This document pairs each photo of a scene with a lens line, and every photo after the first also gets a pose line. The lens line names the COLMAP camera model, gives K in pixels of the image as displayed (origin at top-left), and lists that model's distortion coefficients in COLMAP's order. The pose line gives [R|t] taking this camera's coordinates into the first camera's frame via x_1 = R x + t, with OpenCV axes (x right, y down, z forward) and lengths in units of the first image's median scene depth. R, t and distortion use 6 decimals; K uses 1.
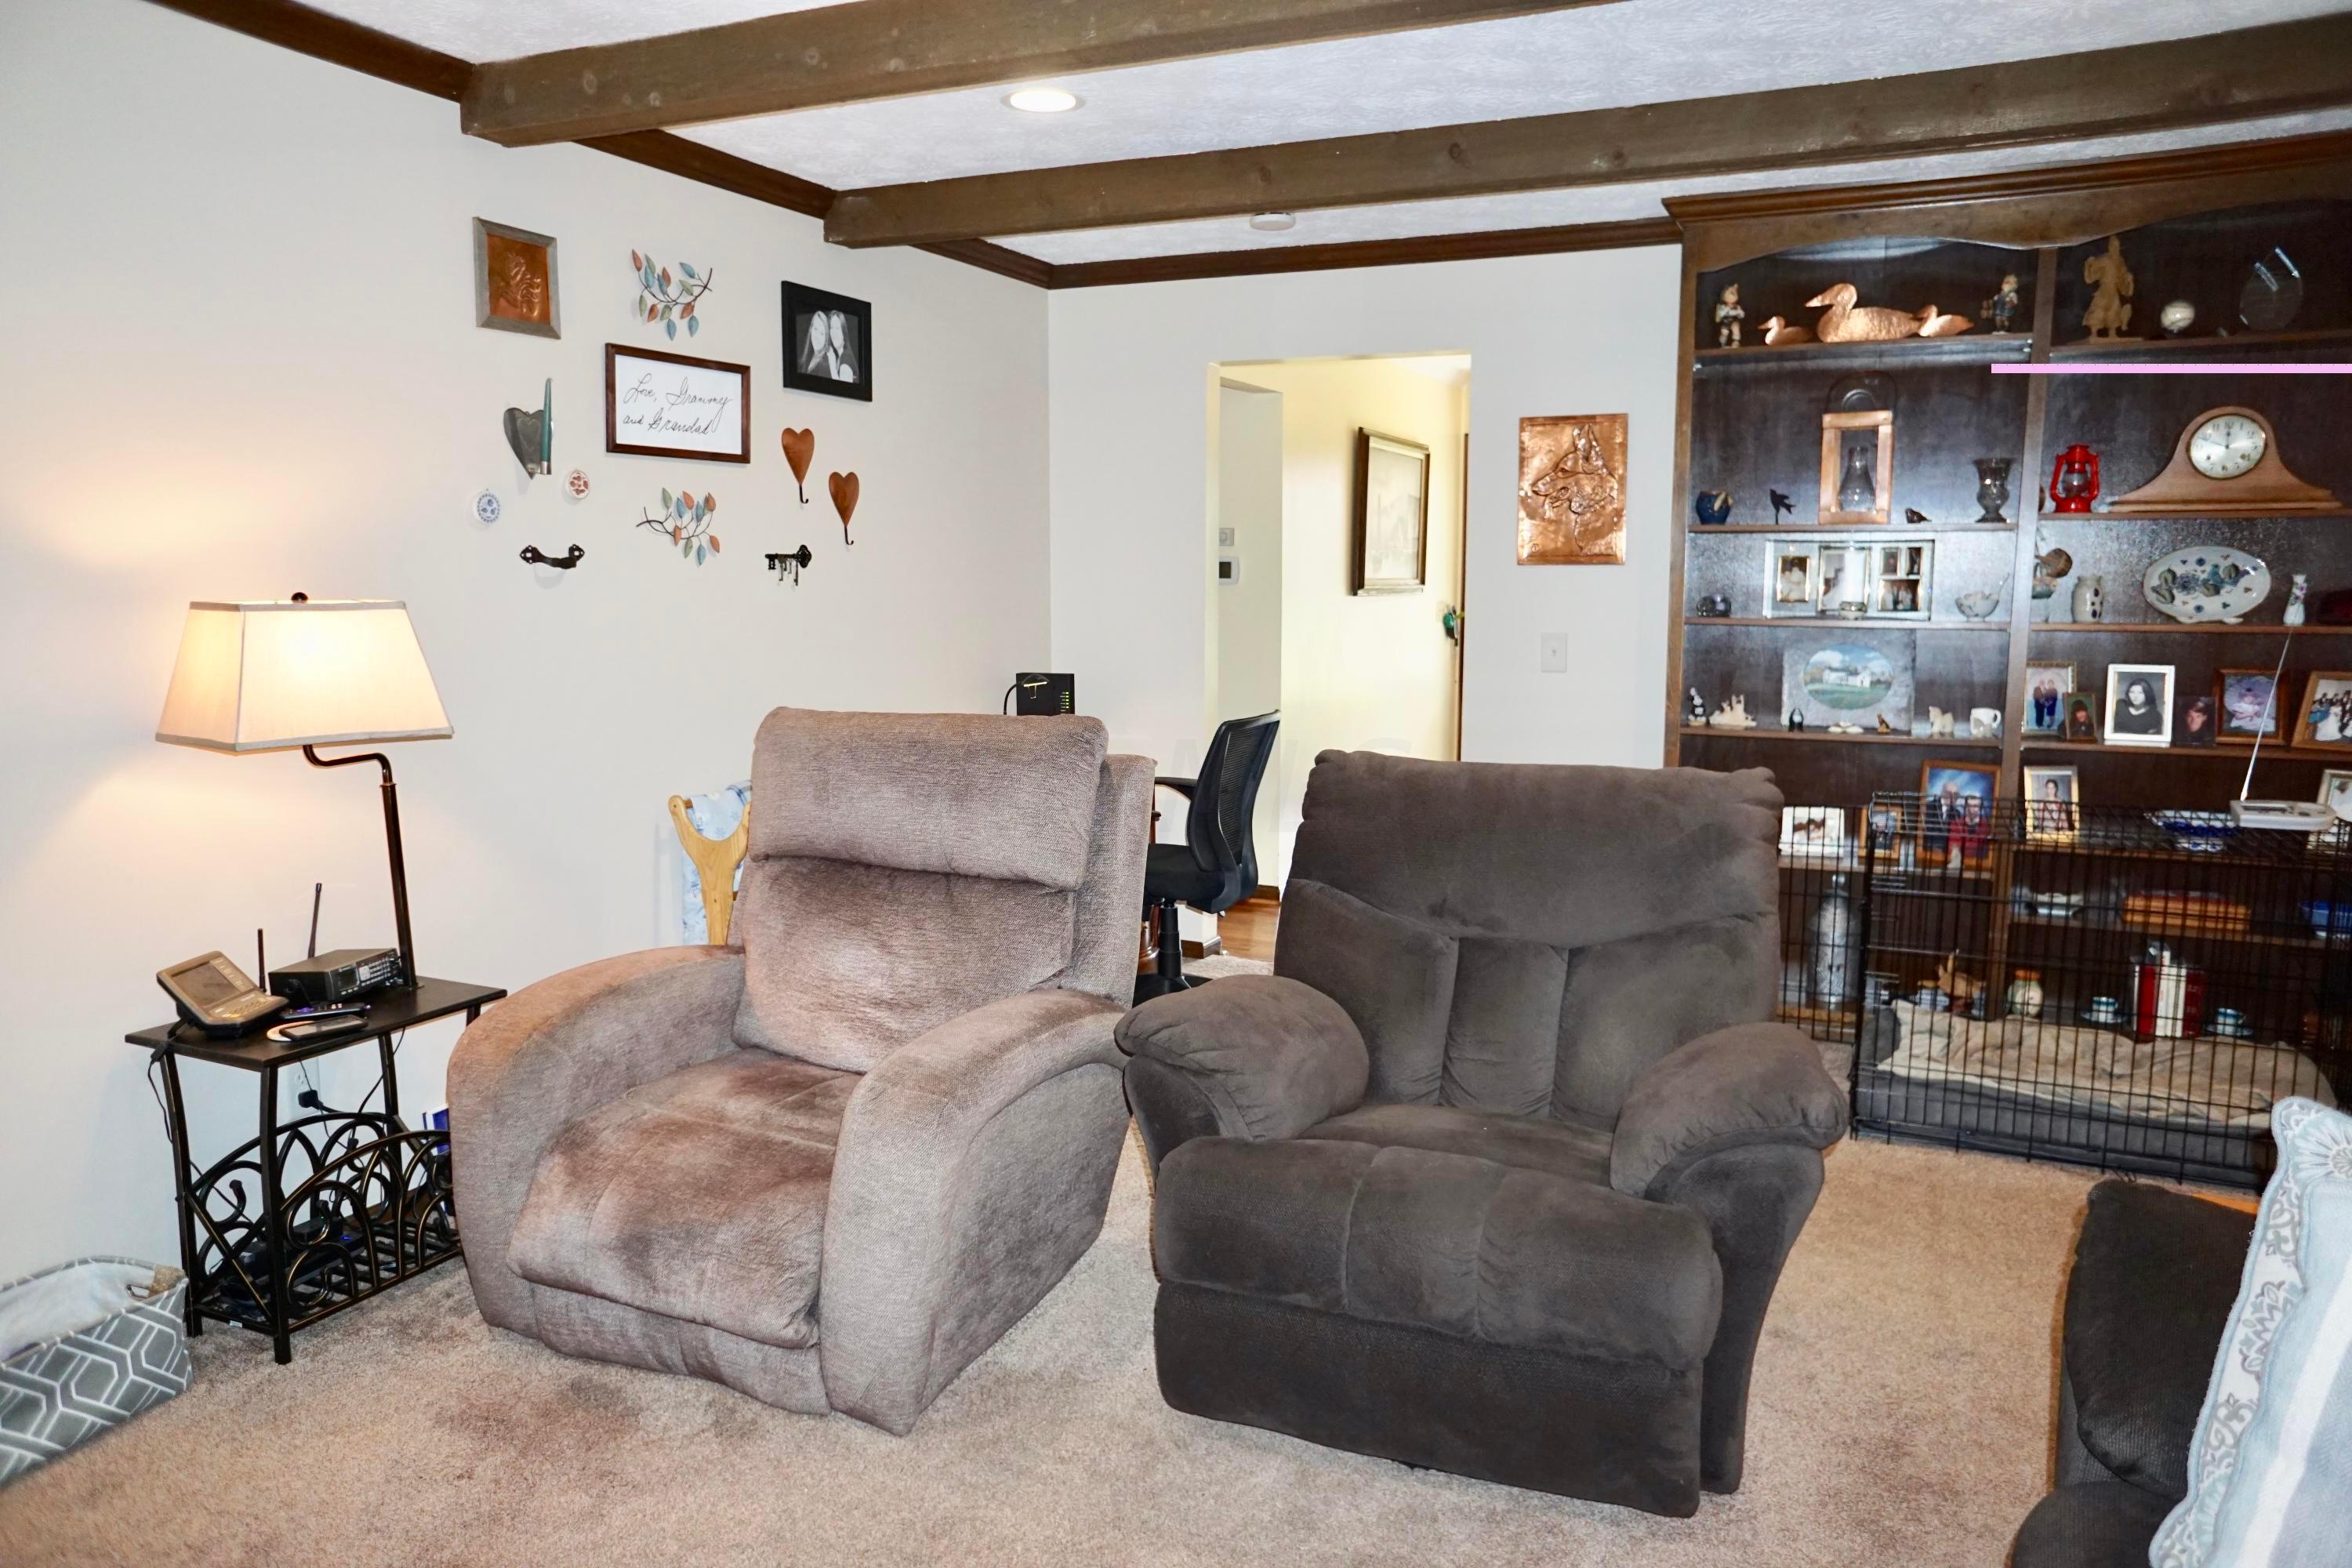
lens RADIAL K [[1613.6, 0, 1160.9], [0, 1613.6, 774.5], [0, 0, 1]] dist [-0.046320, 0.070965]
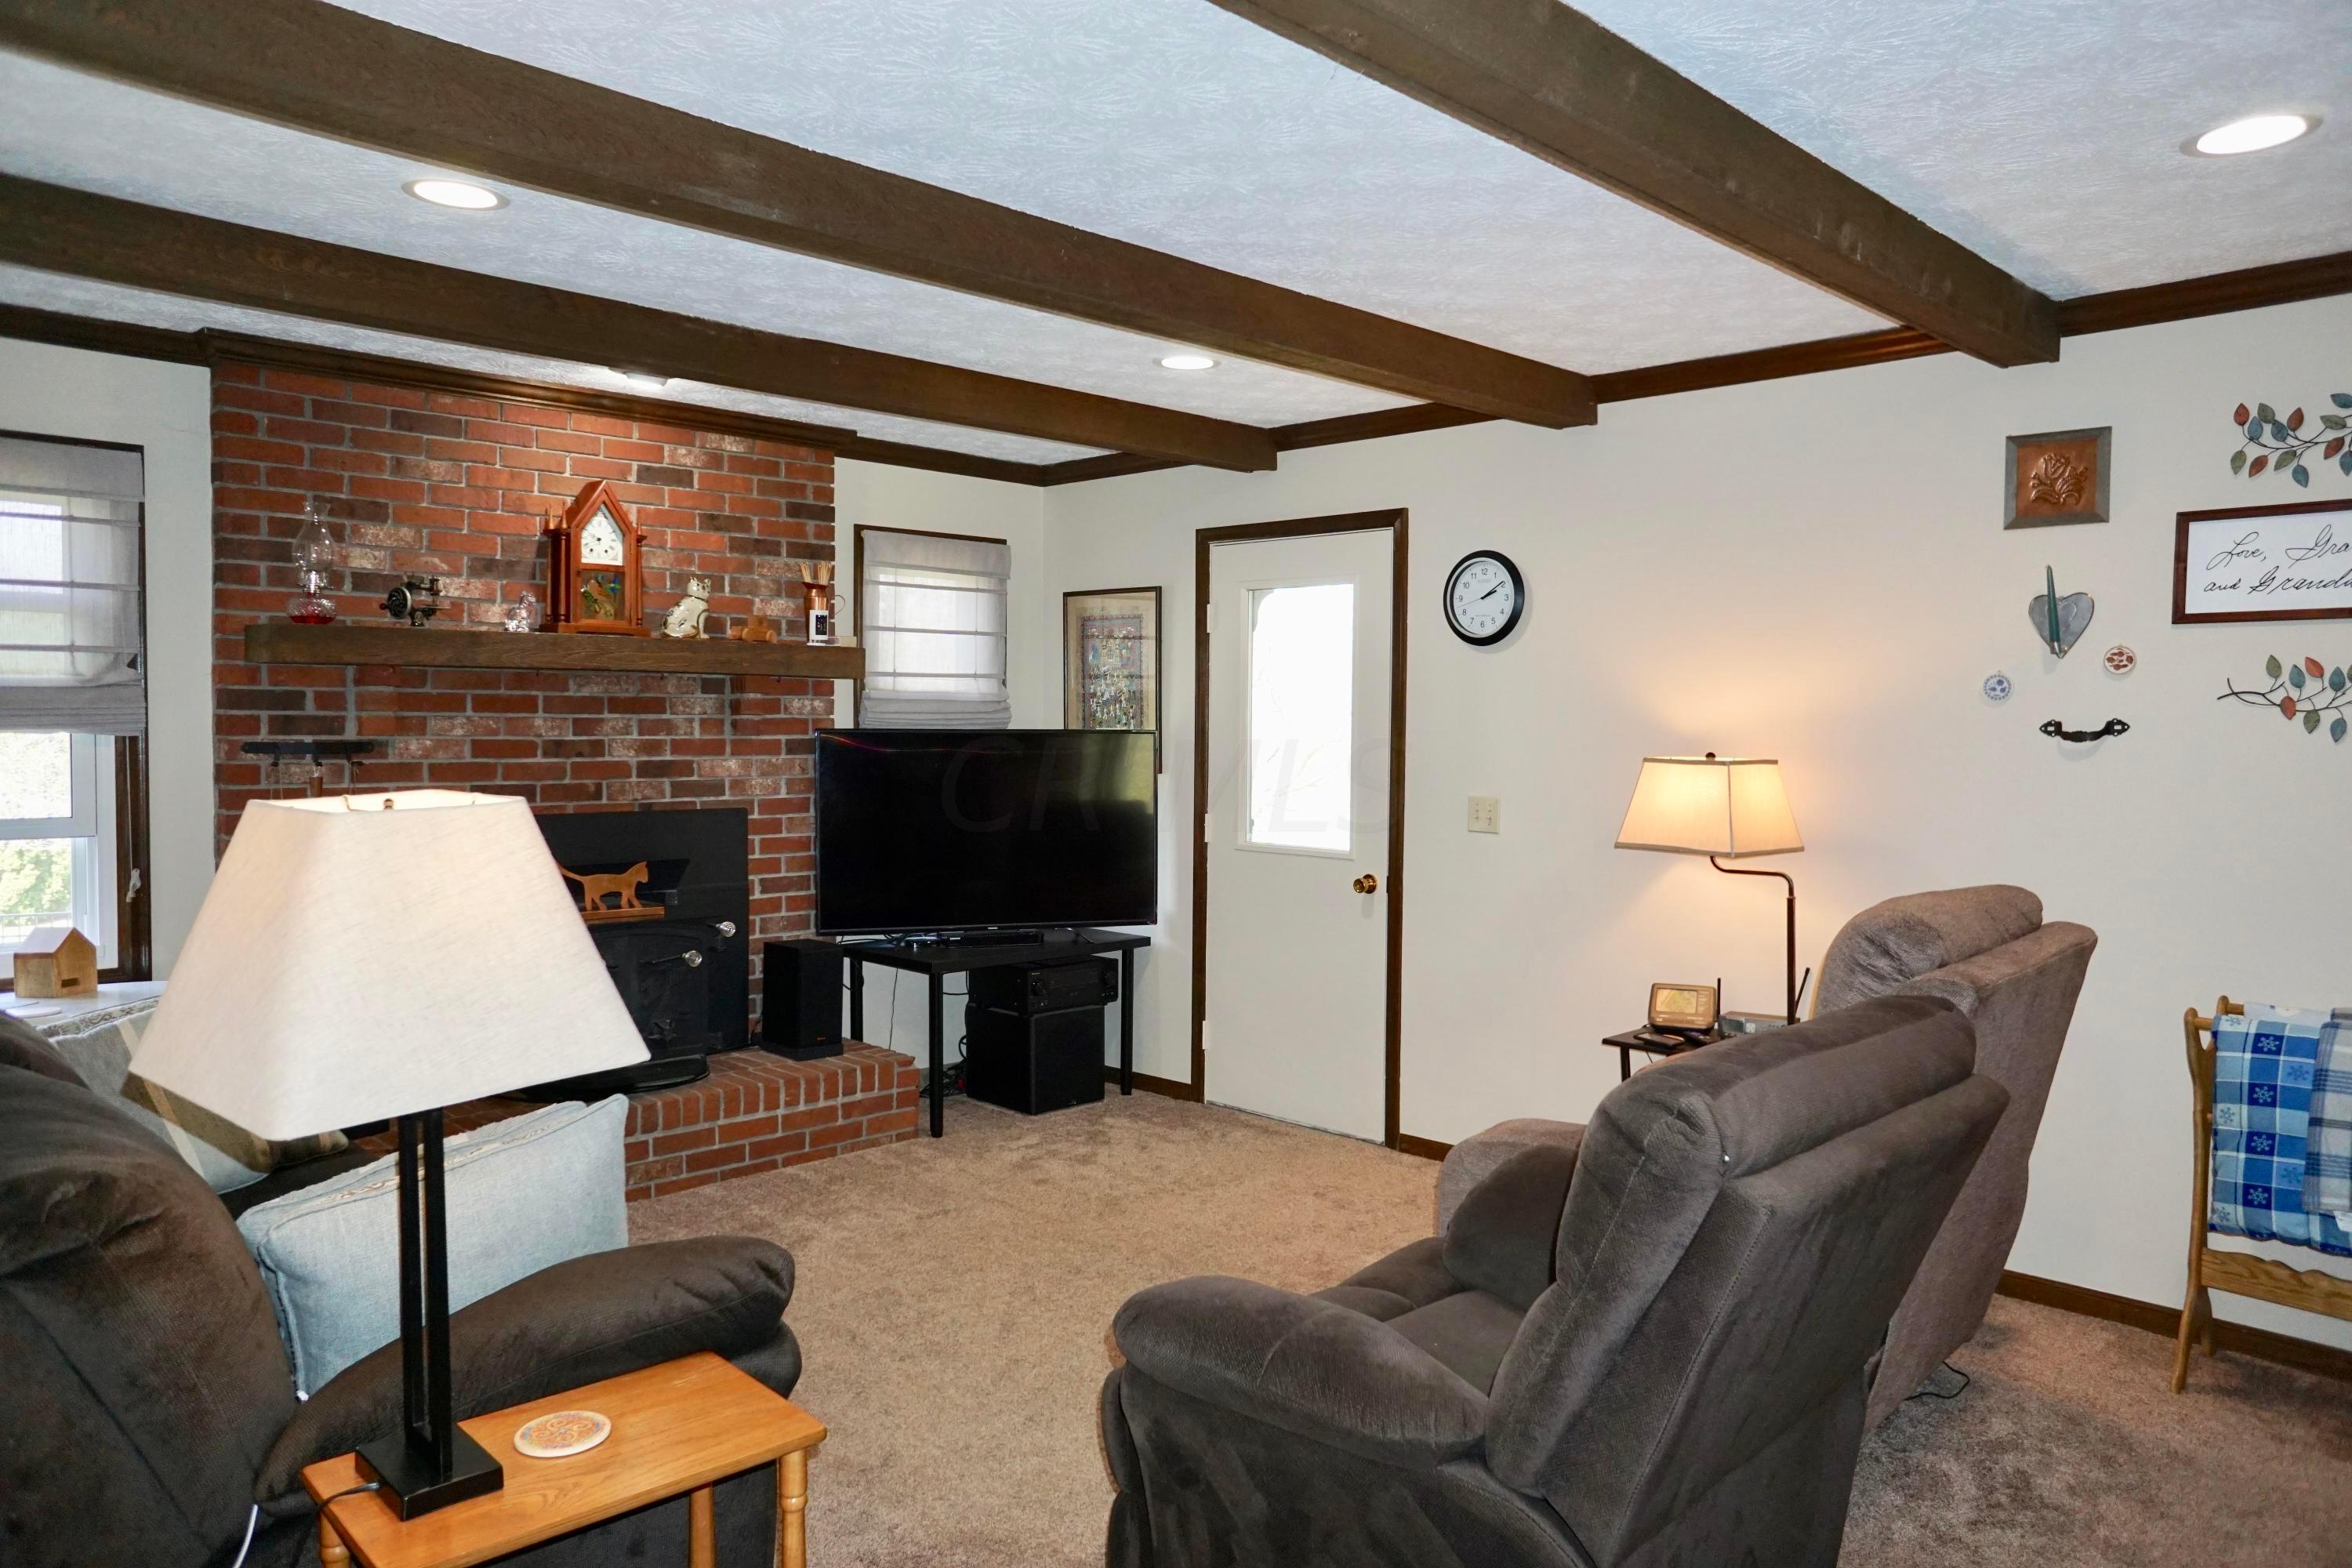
lens RADIAL K [[1613.6, 0, 1177.1], [0, 1613.6, 782.2], [0, 0, 1]] dist [-0.046320, 0.070965]
pose [[-0.346517, 0.032956, -0.937464, 0.773598], [-0.130396, 0.987988, 0.082931, -0.108551], [0.928936, 0.150978, -0.338057, 0.783574]]
